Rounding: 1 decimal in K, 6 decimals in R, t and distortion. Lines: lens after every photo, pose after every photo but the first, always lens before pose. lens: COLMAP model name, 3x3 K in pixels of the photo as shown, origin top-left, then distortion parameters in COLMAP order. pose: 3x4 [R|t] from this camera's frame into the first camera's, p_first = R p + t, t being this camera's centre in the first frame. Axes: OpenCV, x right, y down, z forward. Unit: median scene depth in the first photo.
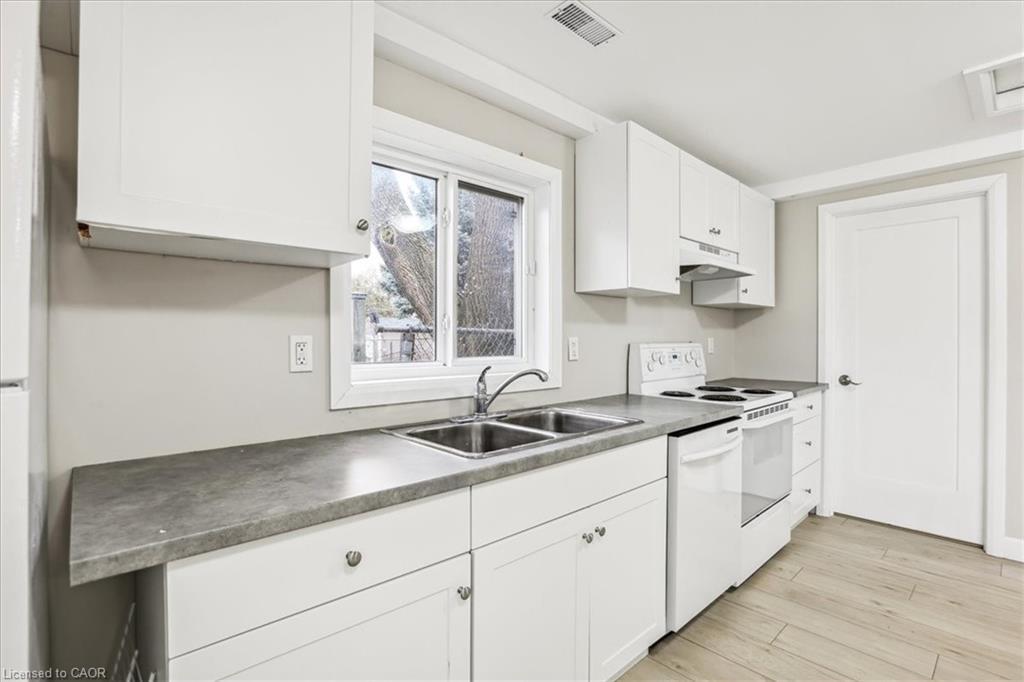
lens RADIAL K [[481.5, 0, 514.4], [0, 481.5, 342.1], [0, 0, 1]] dist [-0.029513, 0.010208]
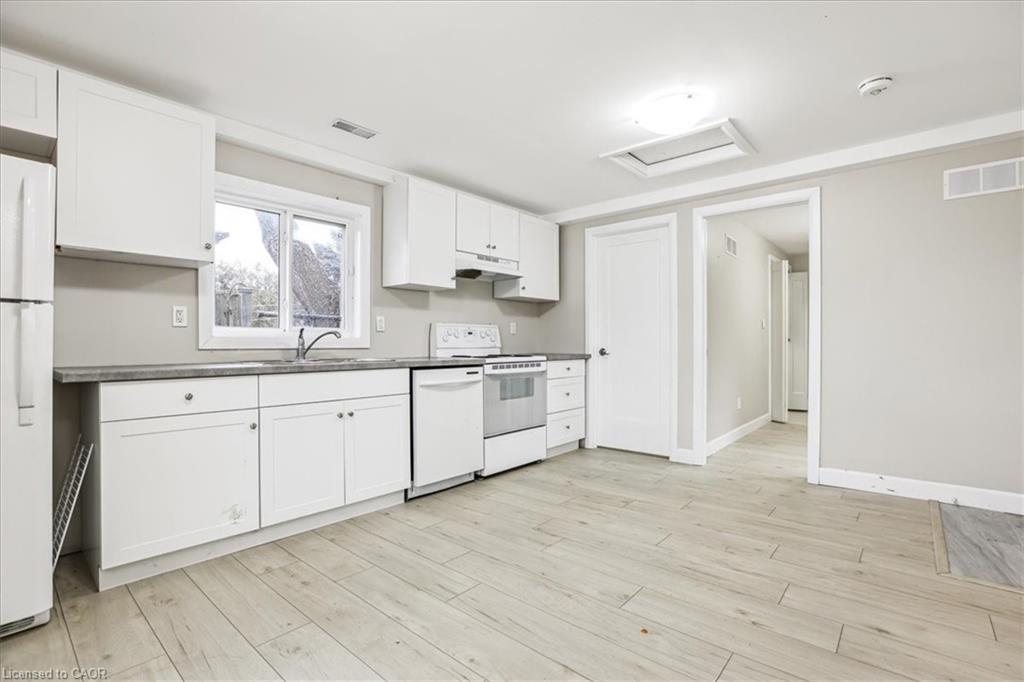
lens RADIAL K [[481.5, 0, 507.5], [0, 481.5, 341.2], [0, 0, 1]] dist [-0.029513, 0.010208]
pose [[0.995459, -0.002253, 0.095169, 0.374663], [0.003515, 0.999908, -0.013097, 0.090073], [-0.095130, 0.013372, 0.995375, -0.548031]]
